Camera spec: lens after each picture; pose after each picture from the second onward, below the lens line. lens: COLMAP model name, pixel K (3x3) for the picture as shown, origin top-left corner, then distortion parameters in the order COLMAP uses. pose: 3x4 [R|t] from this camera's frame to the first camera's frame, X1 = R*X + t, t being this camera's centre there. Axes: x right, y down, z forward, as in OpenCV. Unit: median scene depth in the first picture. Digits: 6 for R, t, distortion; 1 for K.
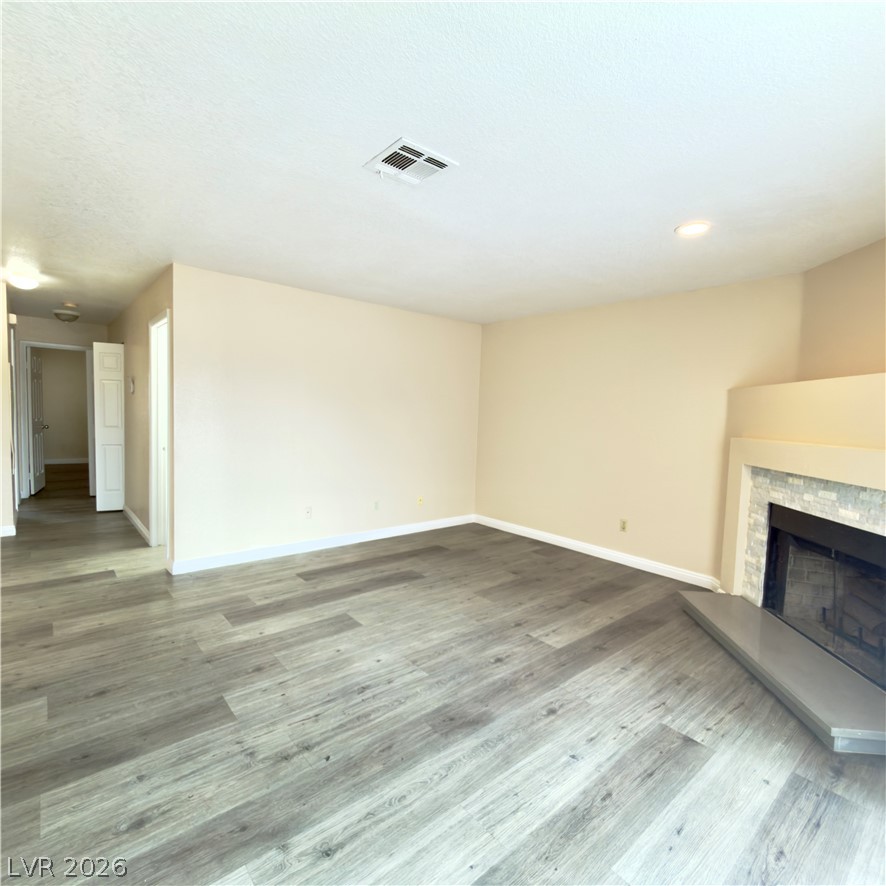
lens RADIAL K [[472.2, 0, 442.9], [0, 472.2, 445.3], [0, 0, 1]] dist [0.000725, 0.000186]
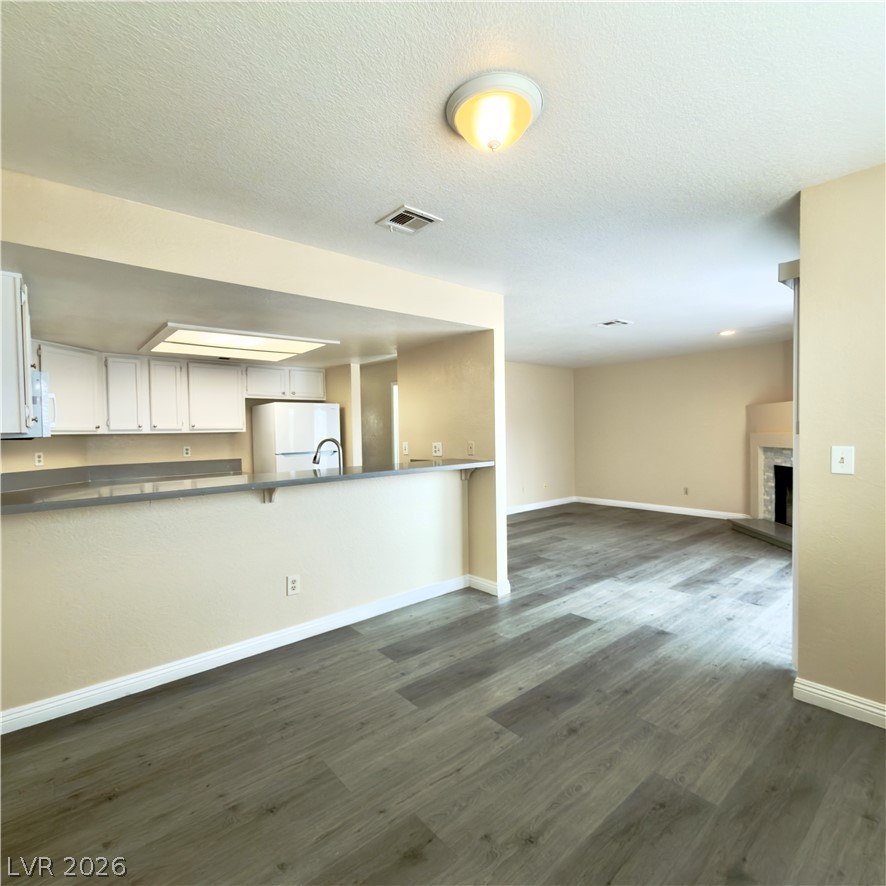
lens RADIAL K [[472.2, 0, 442.3], [0, 472.2, 445.2], [0, 0, 1]] dist [0.000725, 0.000186]
pose [[0.998580, -0.053074, -0.004519, -0.649377], [0.052836, 0.997703, -0.042381, 0.053100], [0.006758, 0.042082, 0.999091, -0.939393]]
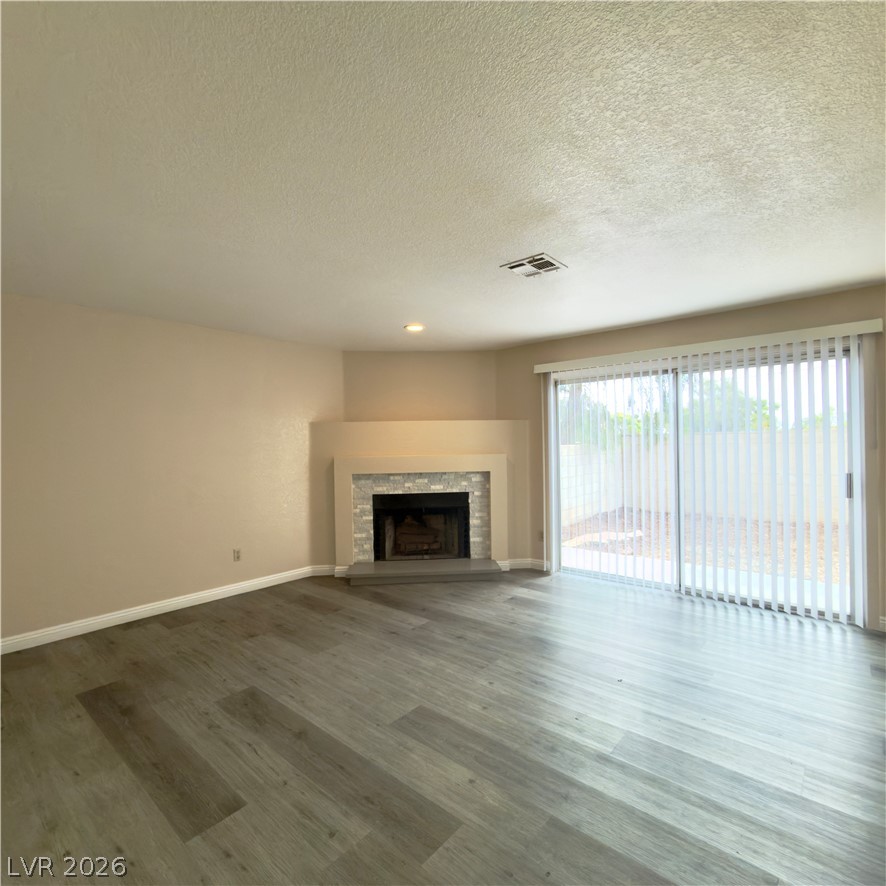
lens RADIAL K [[472.2, 0, 440.8], [0, 472.2, 445.0], [0, 0, 1]] dist [0.000725, 0.000186]
pose [[-0.149774, -0.032385, 0.988190, -0.965531], [0.078229, 0.995942, 0.044495, -0.105723], [-0.985621, 0.083969, -0.146632, 1.034883]]
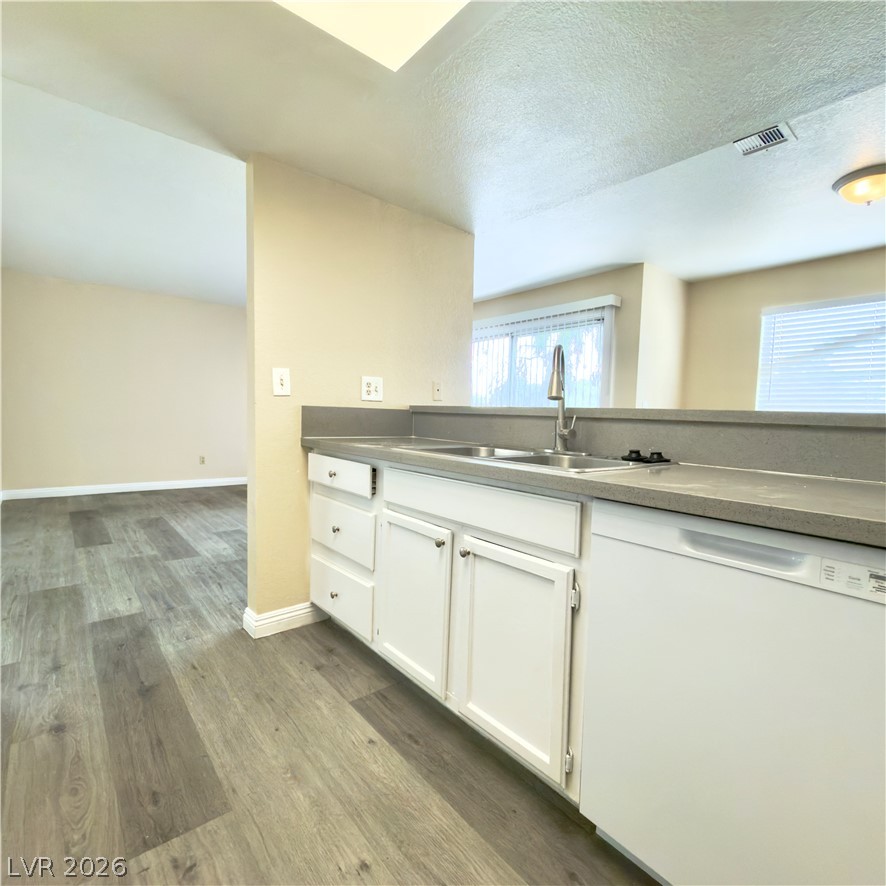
lens RADIAL K [[472.2, 0, 441.5], [0, 472.2, 446.1], [0, 0, 1]] dist [0.000725, 0.000186]
pose [[0.017045, -0.096423, 0.995194, -1.497833], [0.038950, 0.994648, 0.095703, 0.028676], [-0.999096, 0.037132, 0.020709, 0.366925]]
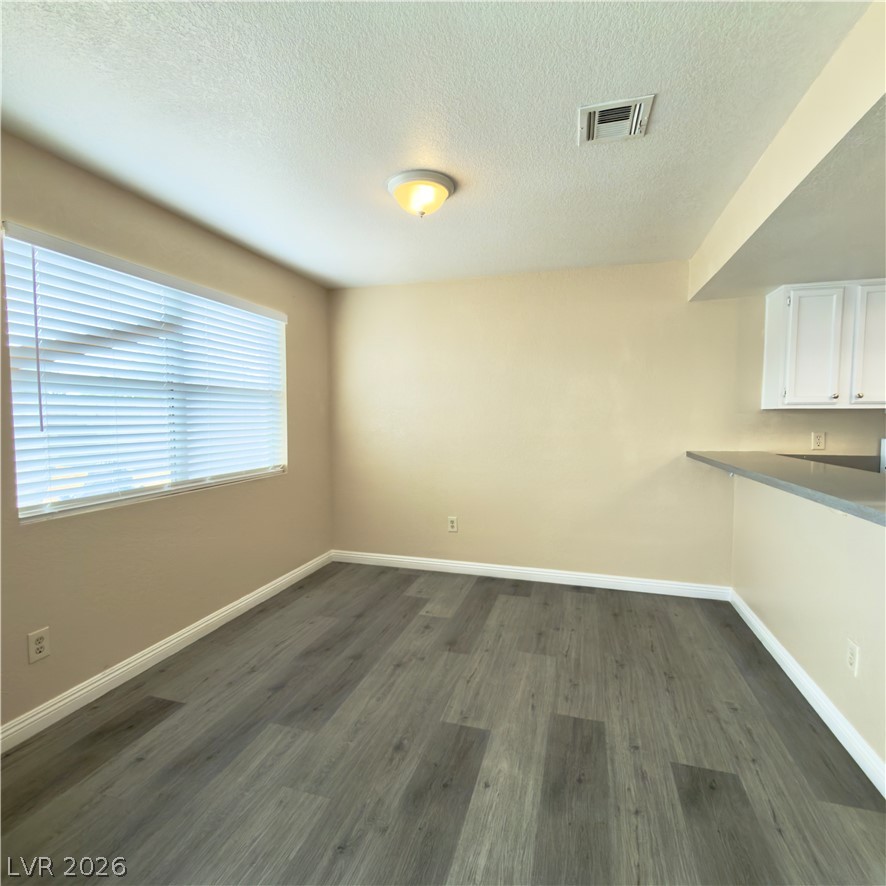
lens RADIAL K [[472.2, 0, 445.0], [0, 472.2, 457.3], [0, 0, 1]] dist [0.000725, 0.000186]
pose [[-0.835883, 0.015006, -0.548703, -0.192775], [-0.065590, 0.989734, 0.126986, -0.015217], [0.544975, 0.142134, -0.826317, 0.279337]]
